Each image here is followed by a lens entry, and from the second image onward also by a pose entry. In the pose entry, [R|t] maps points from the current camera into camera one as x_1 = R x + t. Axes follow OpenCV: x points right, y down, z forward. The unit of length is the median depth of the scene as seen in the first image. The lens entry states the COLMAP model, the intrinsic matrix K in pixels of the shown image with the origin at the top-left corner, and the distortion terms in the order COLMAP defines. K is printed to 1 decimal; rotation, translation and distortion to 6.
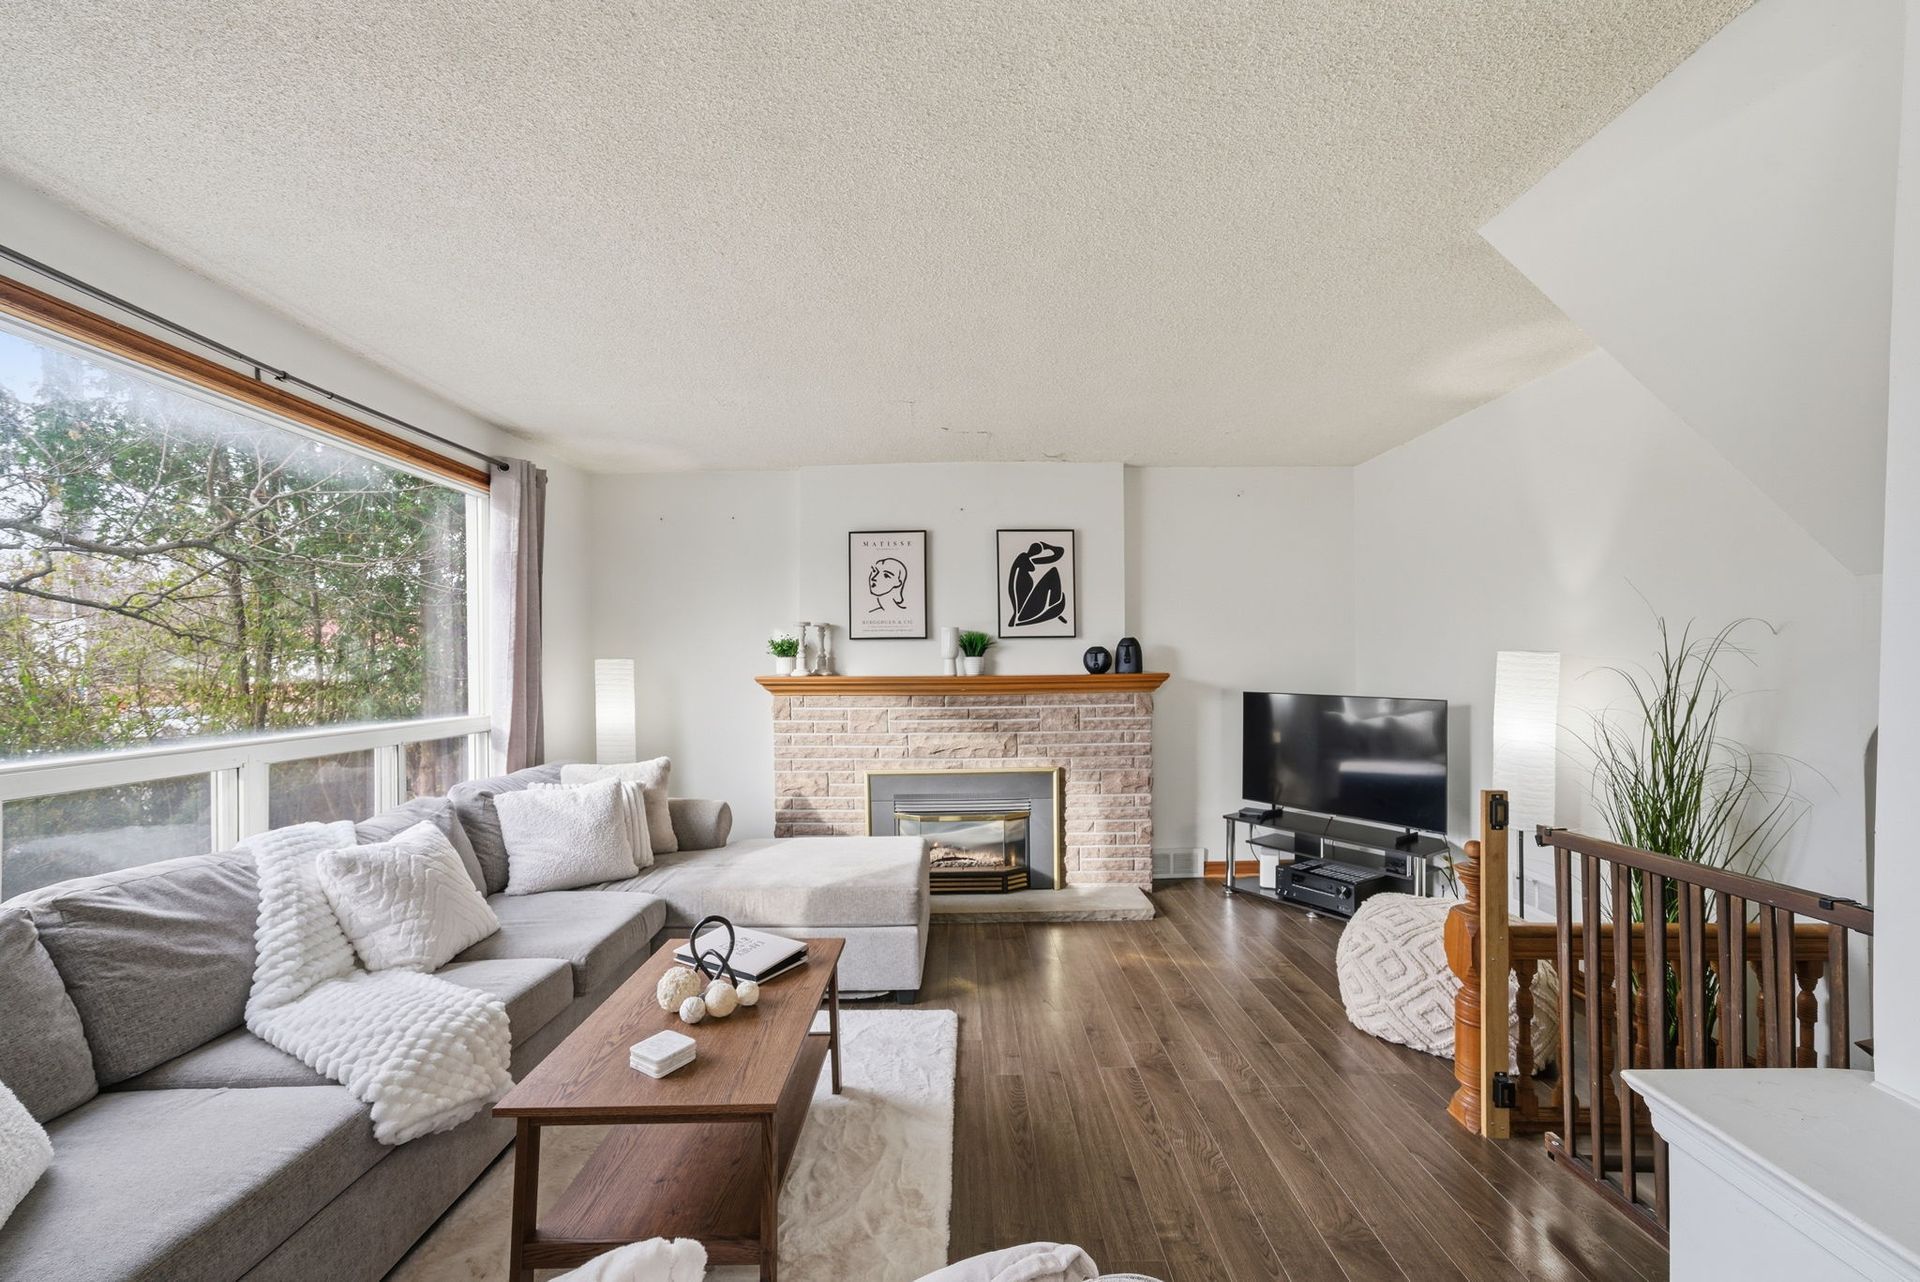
lens RADIAL K [[781.6, 0, 965.5], [0, 781.6, 634.9], [0, 0, 1]] dist [-0.011270, 0.005812]
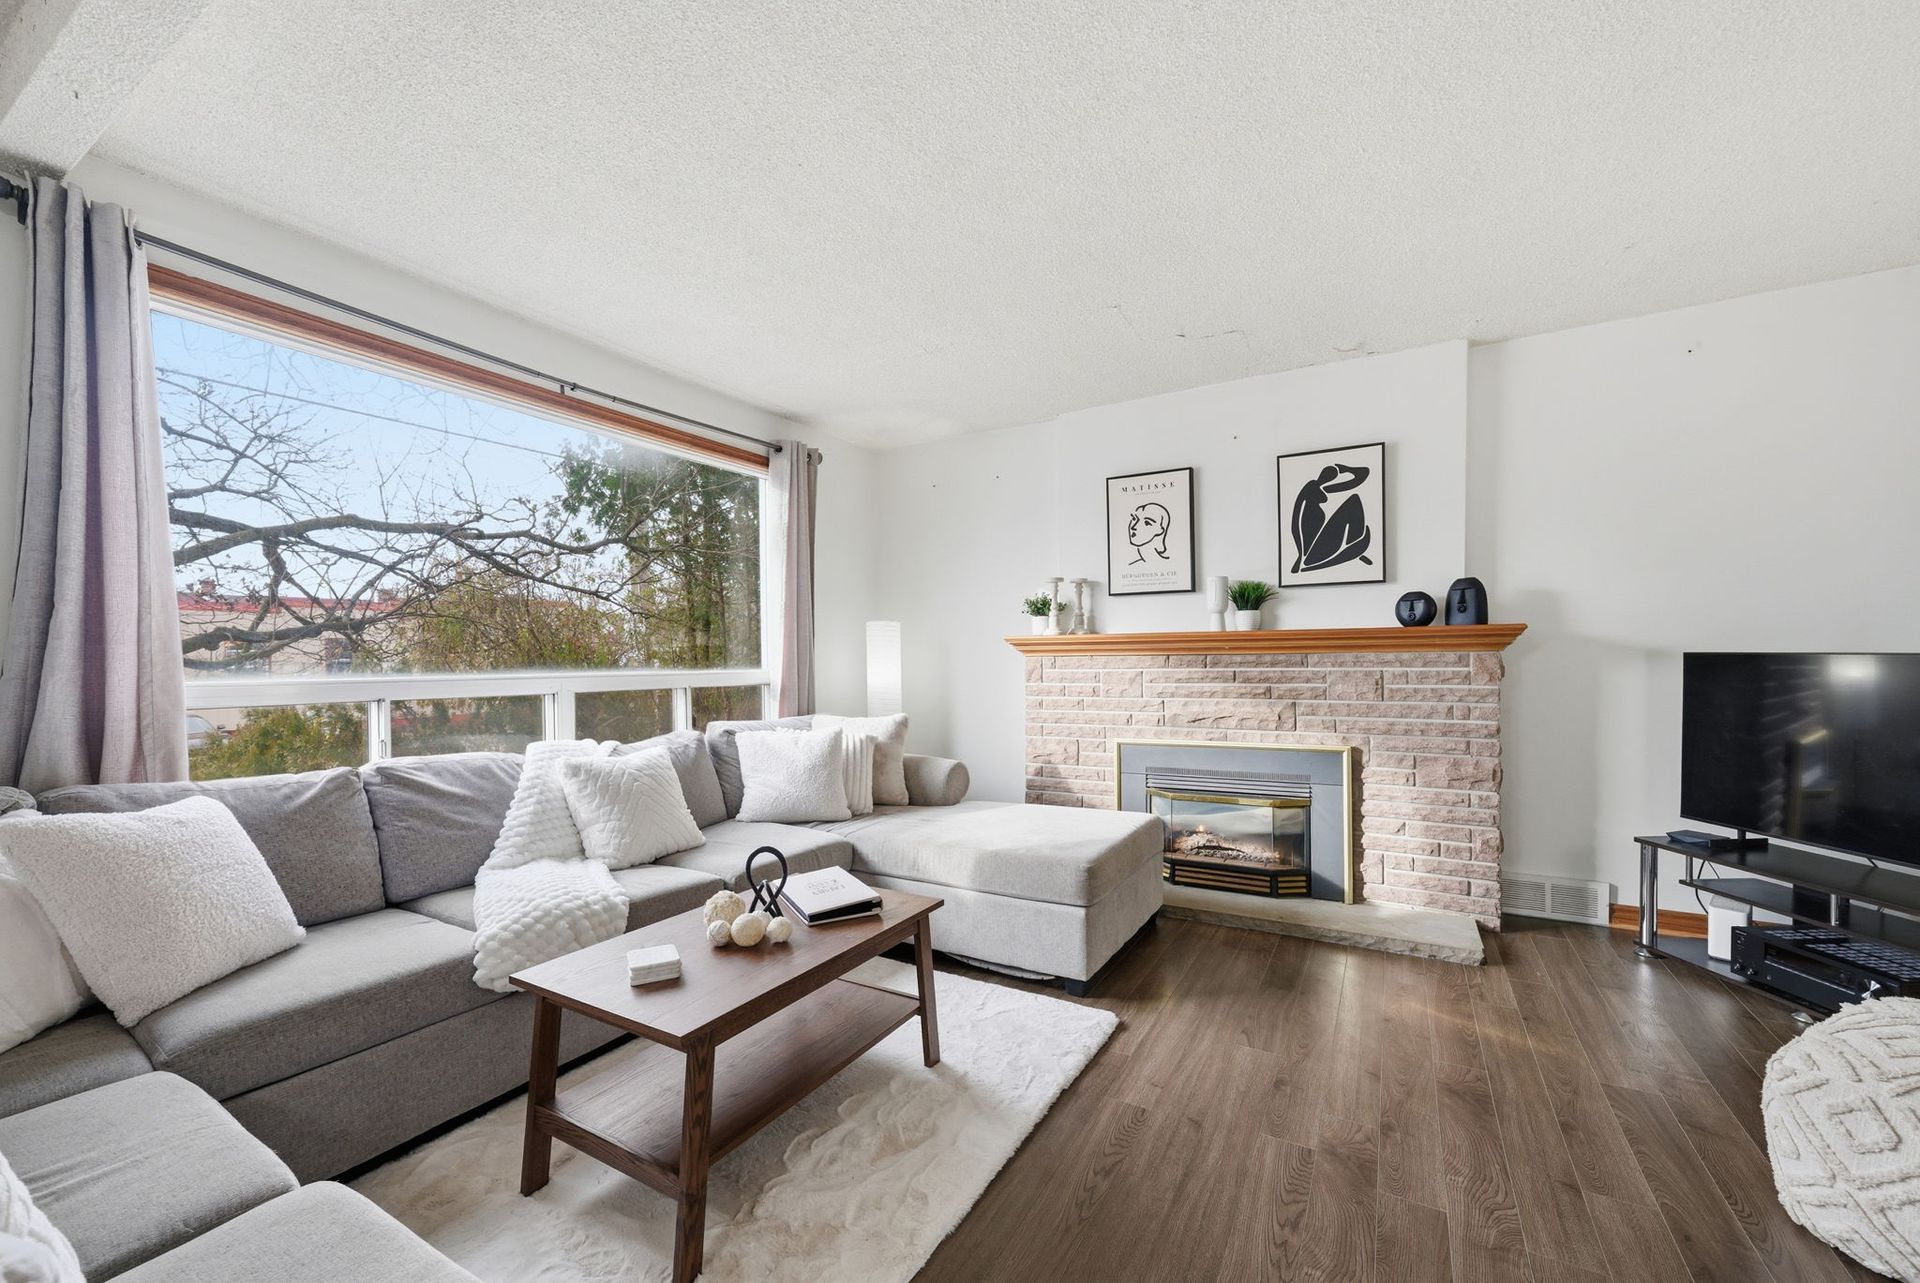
lens RADIAL K [[781.6, 0, 956.7], [0, 781.6, 637.4], [0, 0, 1]] dist [-0.011270, 0.005812]
pose [[0.853246, -0.010739, -0.521398, 0.215178], [0.018761, 0.999773, 0.010110, 0.050897], [0.521171, -0.018409, 0.853253, 0.158849]]
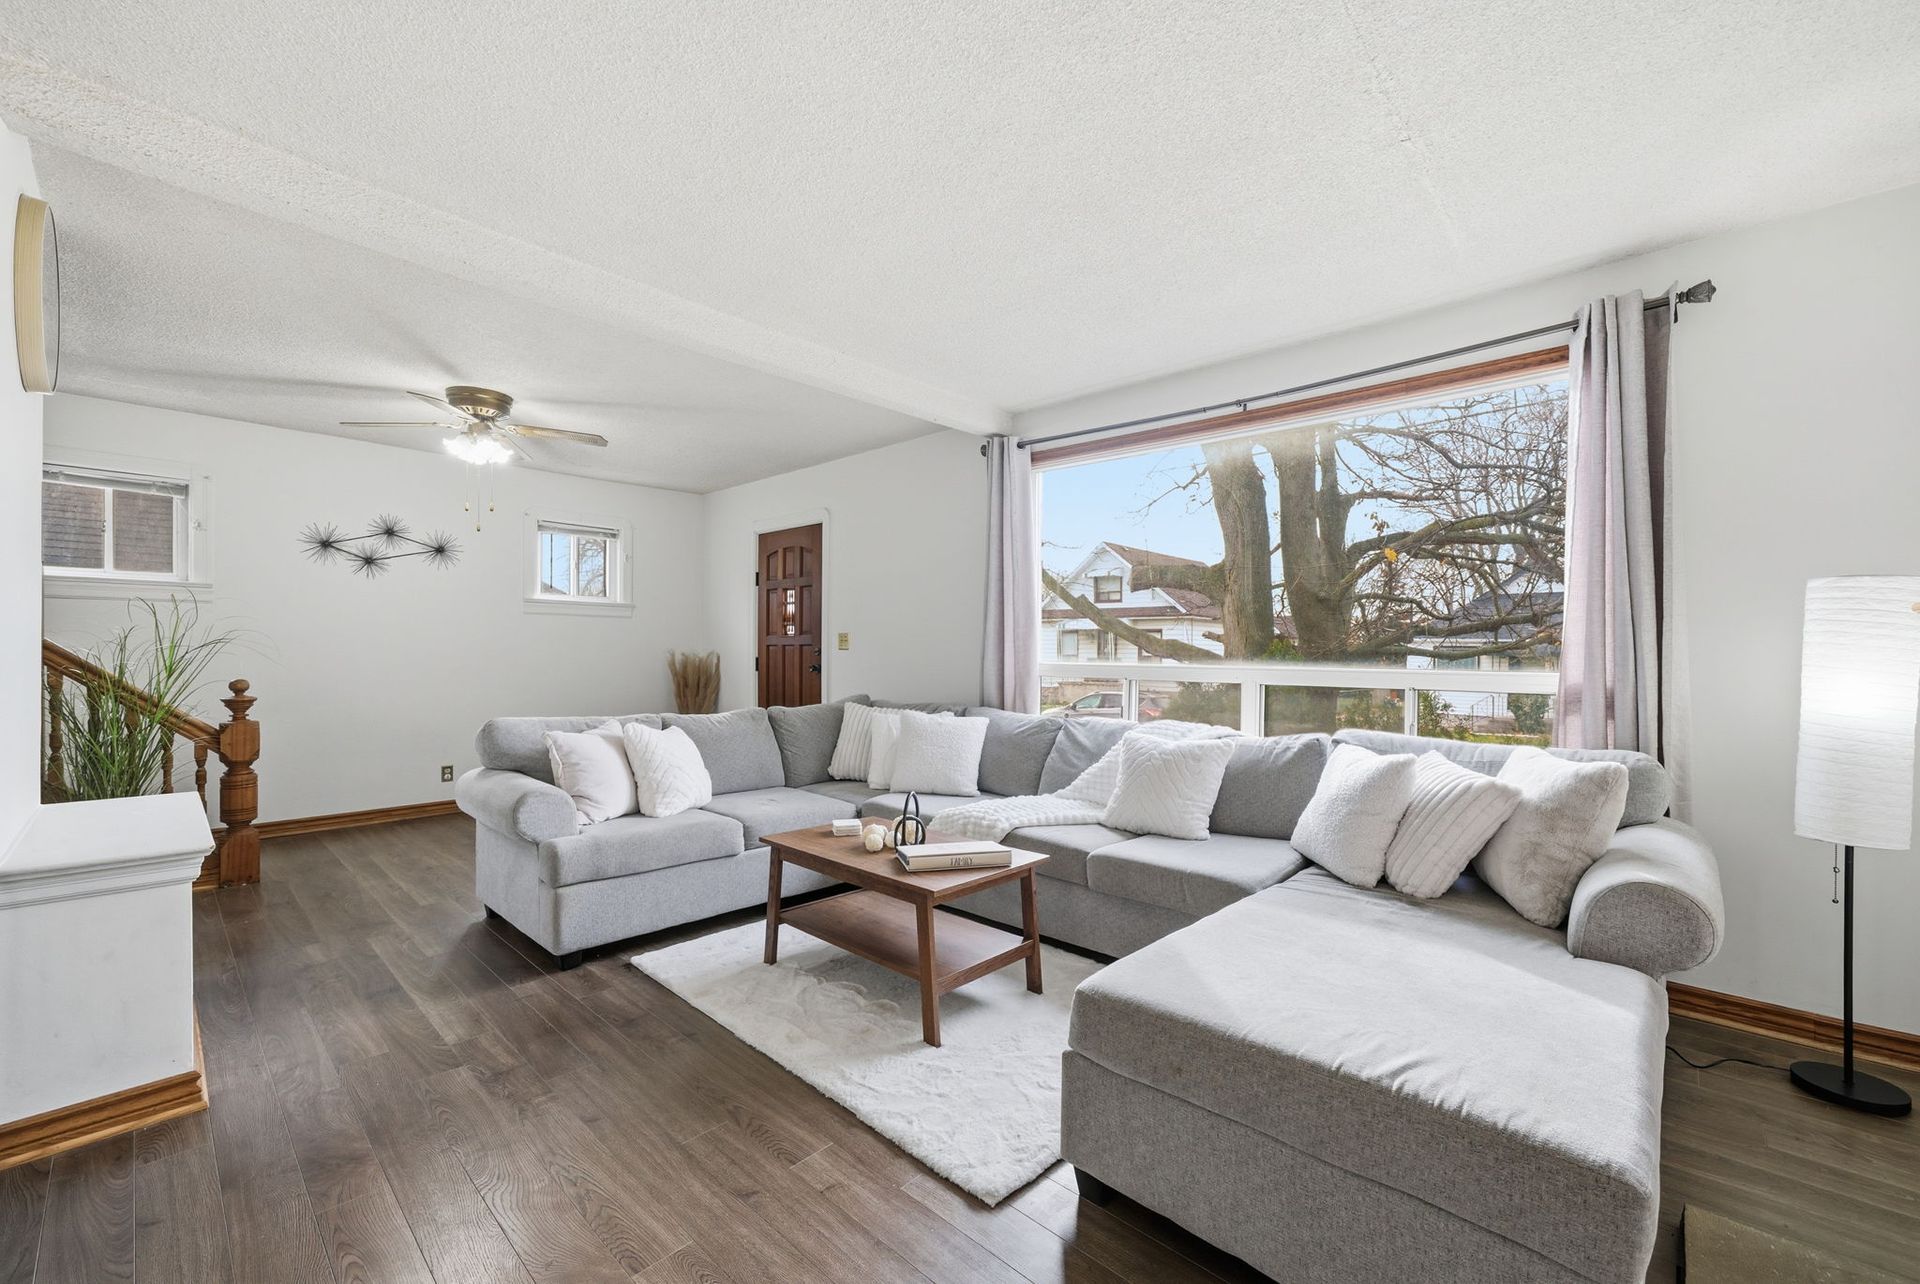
lens RADIAL K [[781.6, 0, 963.9], [0, 781.6, 649.1], [0, 0, 1]] dist [-0.011270, 0.005812]
pose [[-0.702478, 0.004473, -0.711692, 0.307472], [0.023793, 0.999569, -0.017202, 0.077719], [0.711308, -0.029018, -0.702281, 1.087717]]
